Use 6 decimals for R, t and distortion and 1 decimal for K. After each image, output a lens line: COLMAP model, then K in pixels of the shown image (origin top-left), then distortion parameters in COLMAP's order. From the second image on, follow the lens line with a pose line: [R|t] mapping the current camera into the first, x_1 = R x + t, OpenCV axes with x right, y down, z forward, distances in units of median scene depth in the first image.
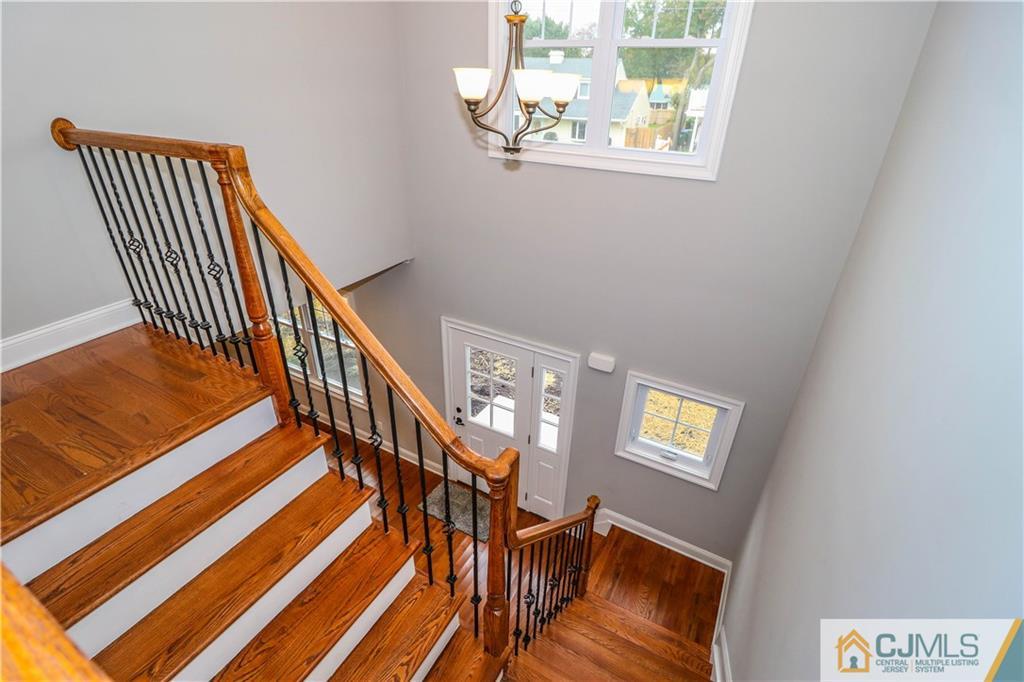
lens RADIAL K [[486.0, 0, 516.3], [0, 486.0, 342.2], [0, 0, 1]] dist [-0.019647, -0.001117]
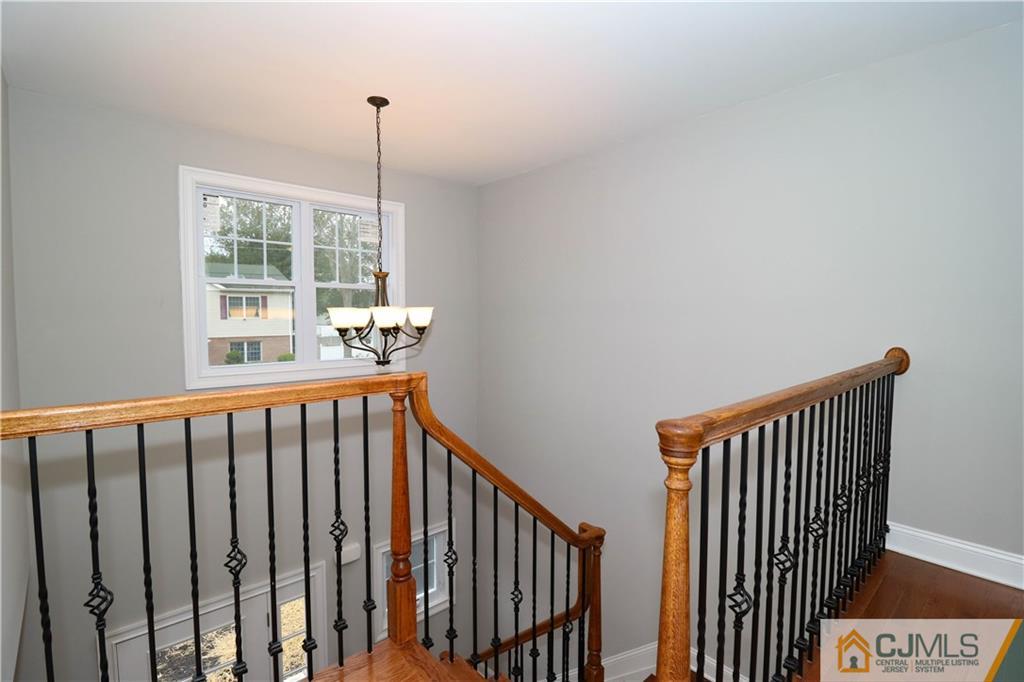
lens RADIAL K [[486.0, 0, 516.3], [0, 486.0, 342.2], [0, 0, 1]] dist [-0.019647, -0.001117]
pose [[0.951489, -0.032594, -0.305952, 0.721284], [-0.097600, 0.911046, -0.400586, 0.027531], [0.291794, 0.411014, 0.863669, -0.012736]]
